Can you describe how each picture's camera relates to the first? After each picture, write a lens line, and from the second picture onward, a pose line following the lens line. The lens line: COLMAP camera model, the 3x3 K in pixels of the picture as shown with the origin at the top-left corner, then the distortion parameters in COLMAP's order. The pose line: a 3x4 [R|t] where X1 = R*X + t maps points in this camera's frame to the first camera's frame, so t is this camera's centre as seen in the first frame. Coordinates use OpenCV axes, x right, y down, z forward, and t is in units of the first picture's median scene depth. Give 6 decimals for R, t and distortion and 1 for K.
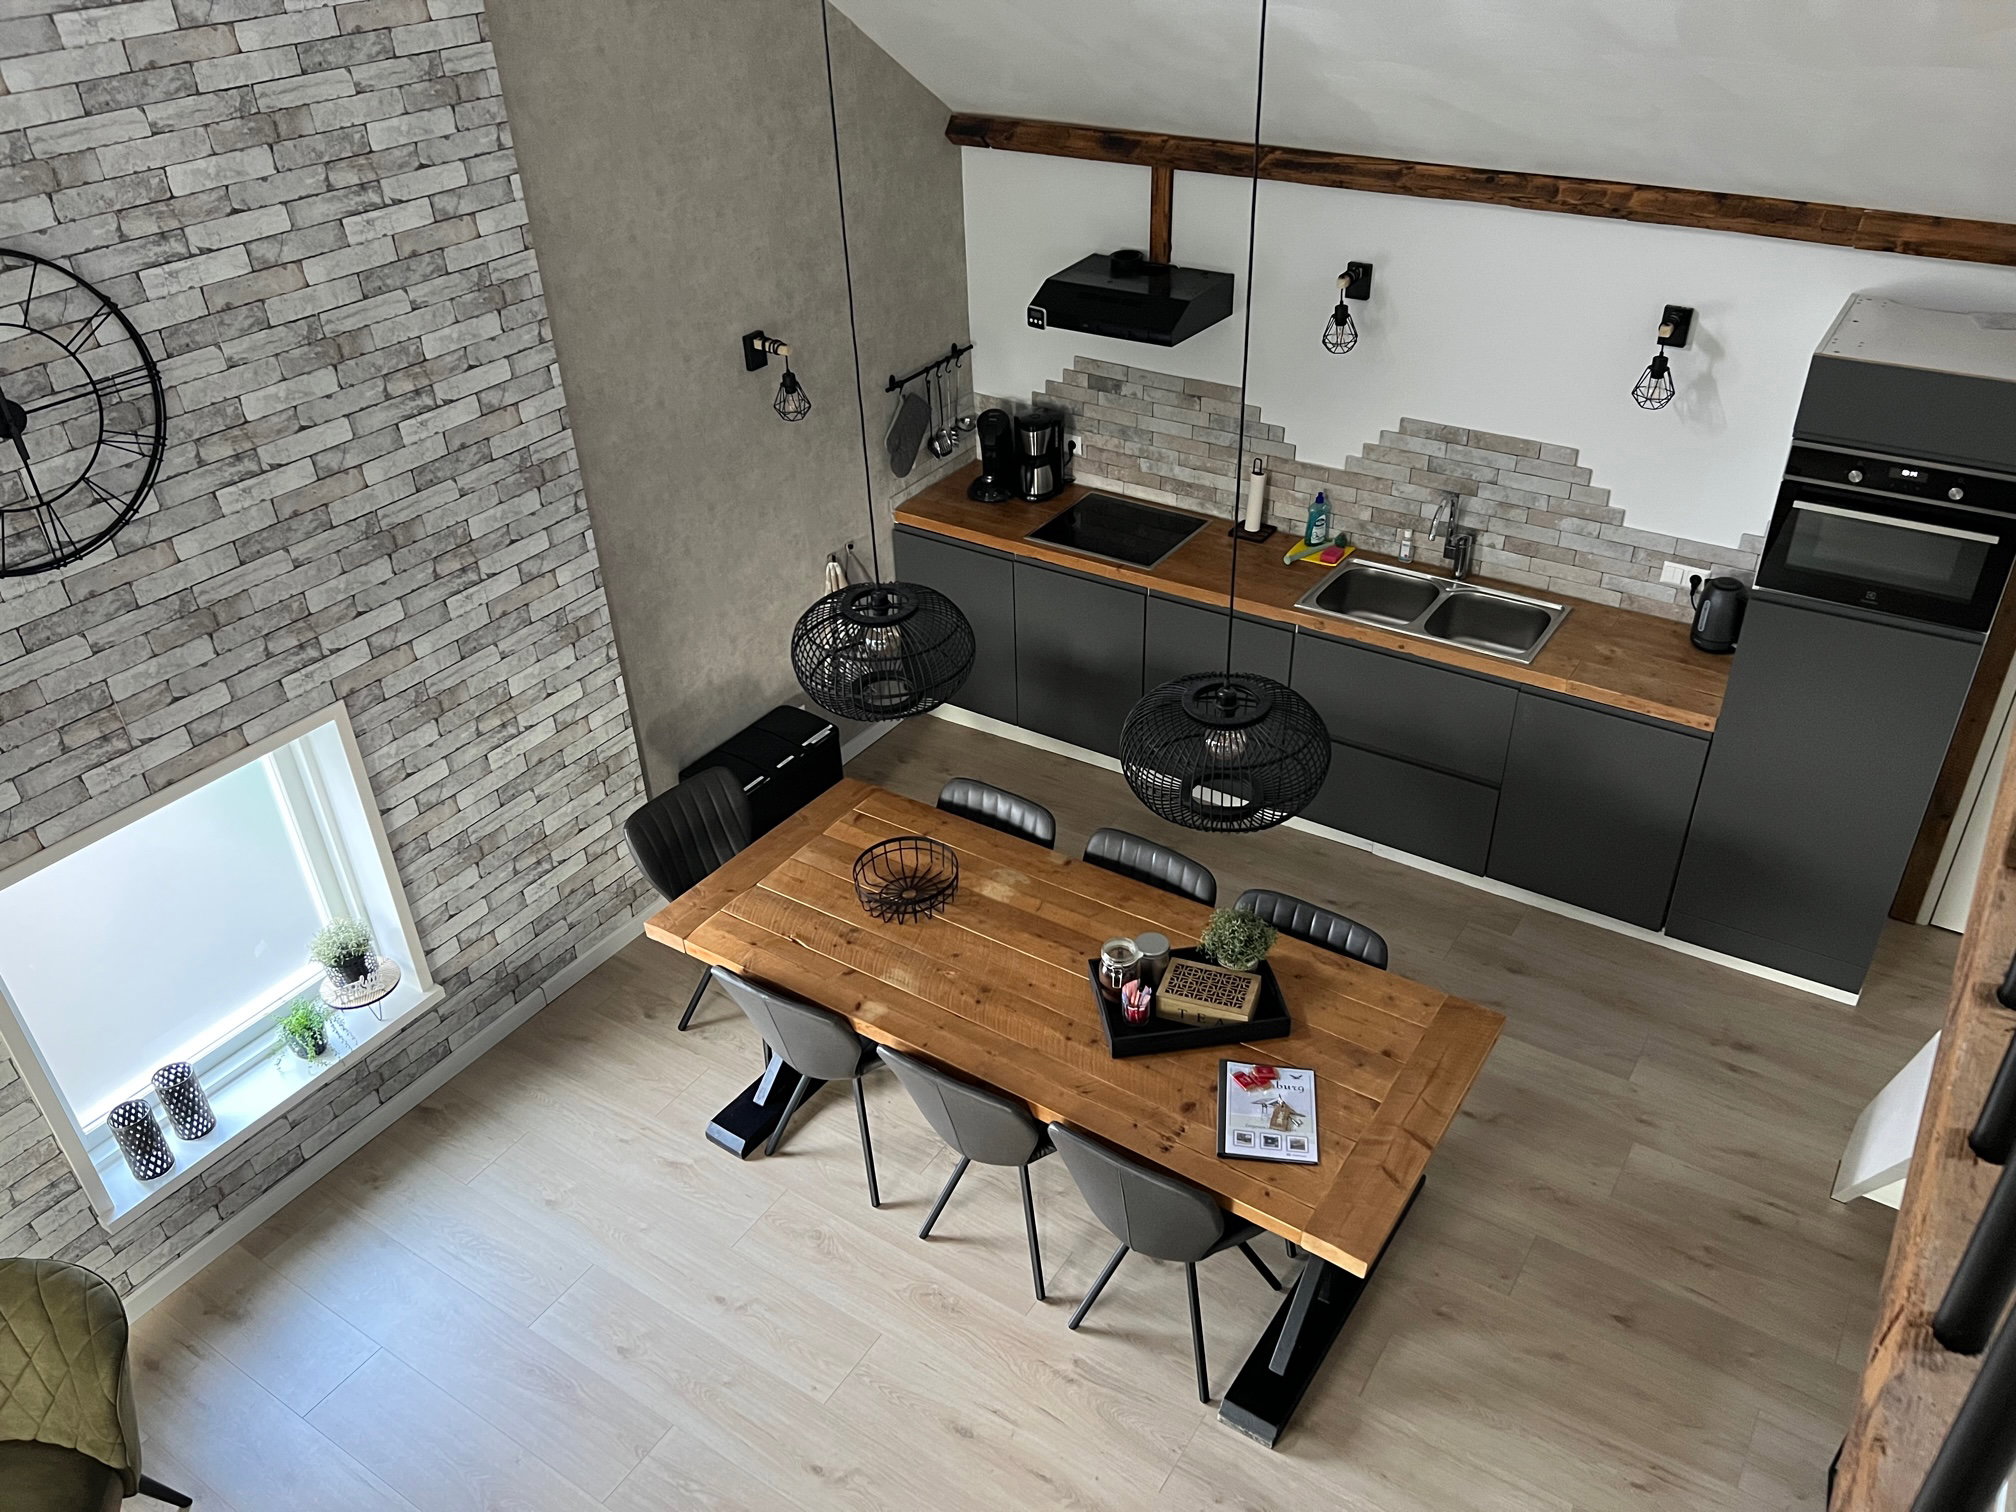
lens RADIAL K [[1525.3, 0, 995.6], [0, 1525.3, 762.4], [0, 0, 1]] dist [0.005938, -0.004547]
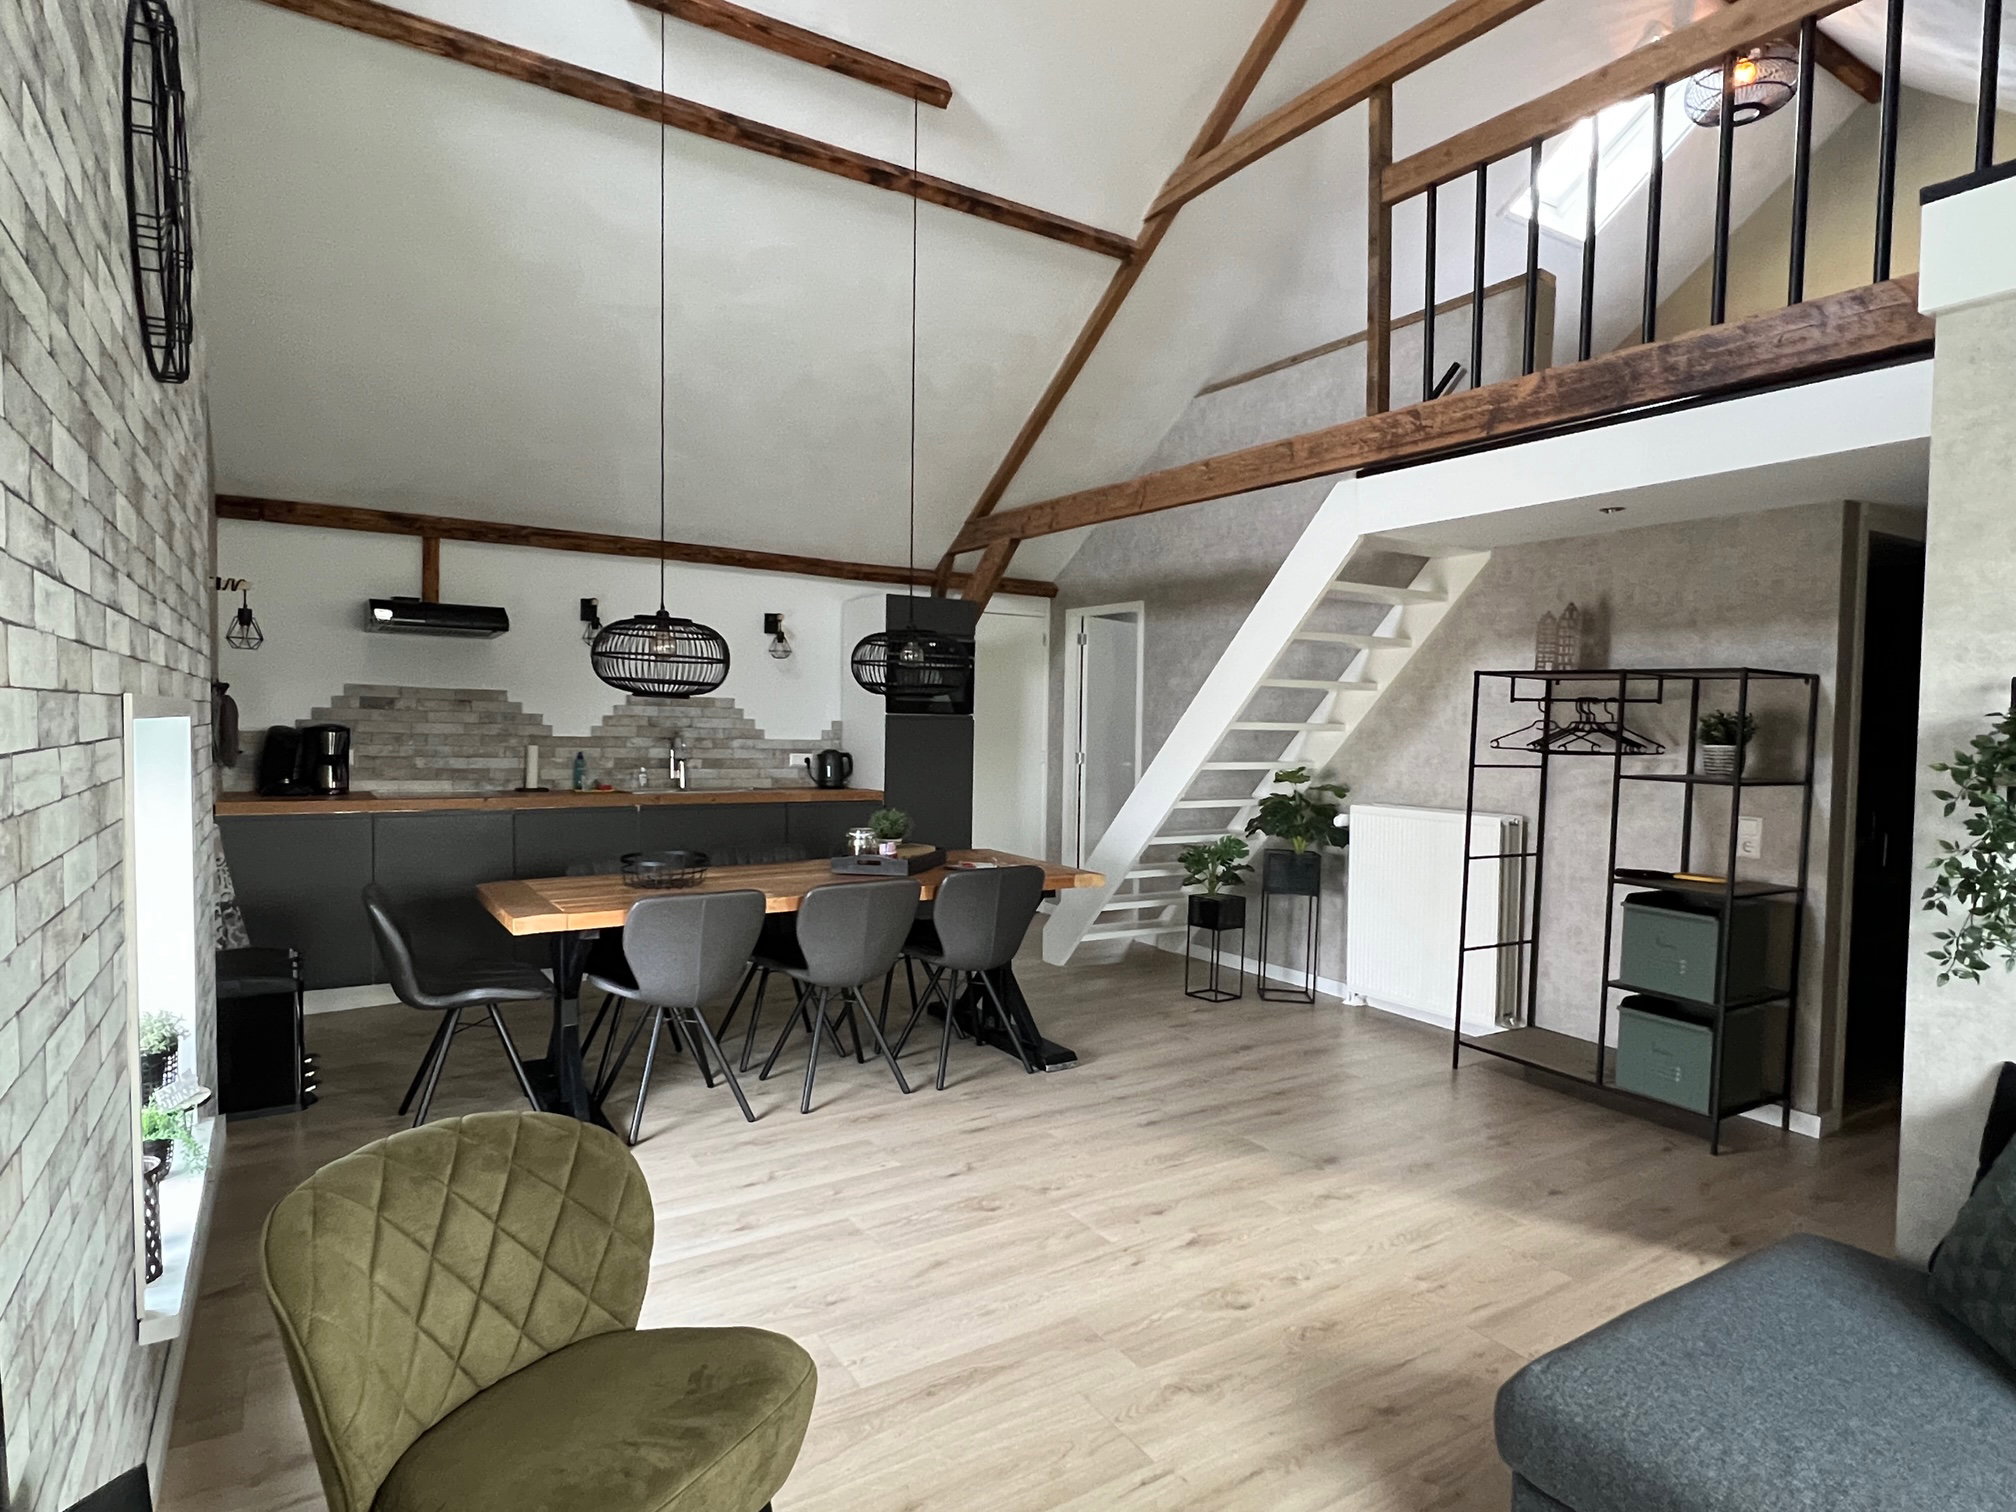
lens RADIAL K [[1116.3, 0, 1012.8], [0, 1116.3, 776.4], [0, 0, 1]] dist [0.006838, 0.000572]
pose [[0.401935, -0.005203, 0.915654, -0.624561], [0.470862, 0.858814, -0.201809, 0.264482], [-0.785326, 0.512261, 0.347637, 0.326331]]
